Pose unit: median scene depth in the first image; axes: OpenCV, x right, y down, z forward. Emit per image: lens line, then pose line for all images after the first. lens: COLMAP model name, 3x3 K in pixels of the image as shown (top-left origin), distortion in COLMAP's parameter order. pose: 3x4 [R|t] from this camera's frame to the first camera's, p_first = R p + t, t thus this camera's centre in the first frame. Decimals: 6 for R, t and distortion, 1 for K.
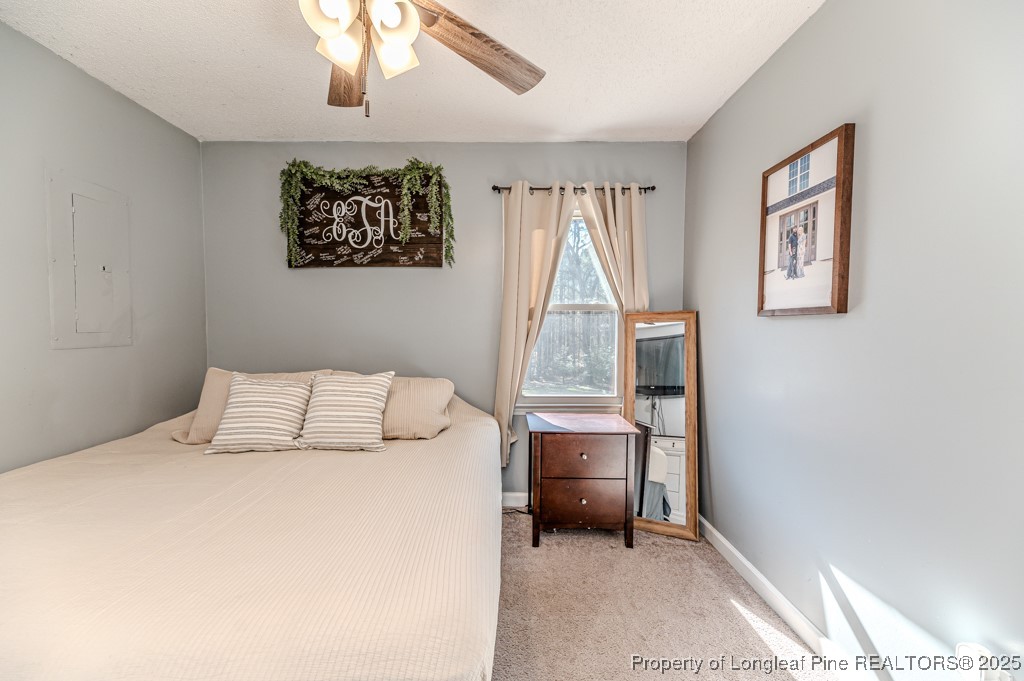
lens RADIAL K [[408.6, 0, 512.0], [0, 408.6, 340.5], [0, 0, 1]] dist [0.009410, -0.000016]
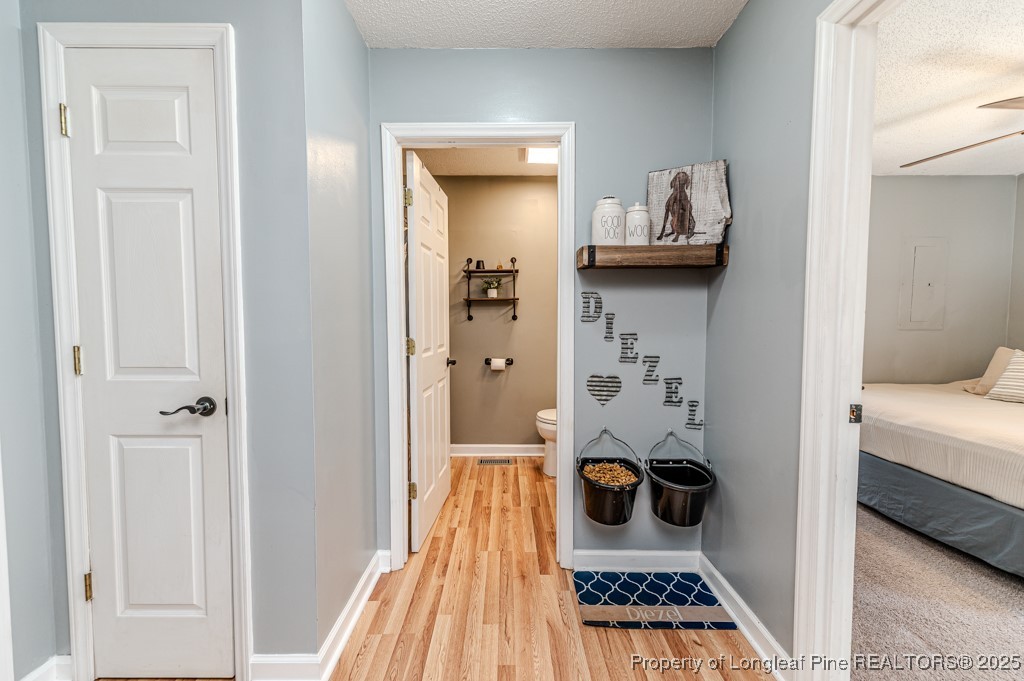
lens RADIAL K [[406.9, 0, 507.0], [0, 406.9, 338.6], [0, 0, 1]] dist [0.003039, -0.000175]
pose [[-0.002874, 0.044870, -0.998989, 0.559012], [-0.039294, 0.998216, 0.044948, 0.033157], [0.999224, 0.039383, -0.001106, -0.575959]]
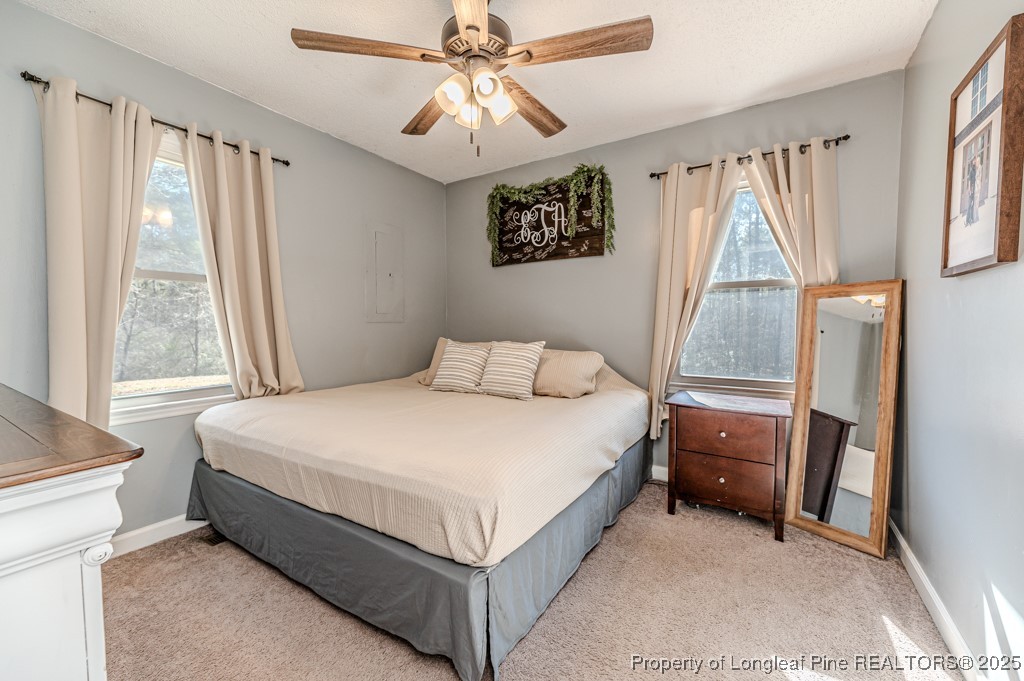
lens RADIAL K [[406.9, 0, 507.0], [0, 406.9, 338.6], [0, 0, 1]] dist [0.003039, -0.000175]
pose [[0.838234, 0.016766, -0.545053, 0.225533], [-0.014306, 0.999859, 0.008754, 0.044560], [0.545124, 0.000460, 0.838356, -0.084515]]
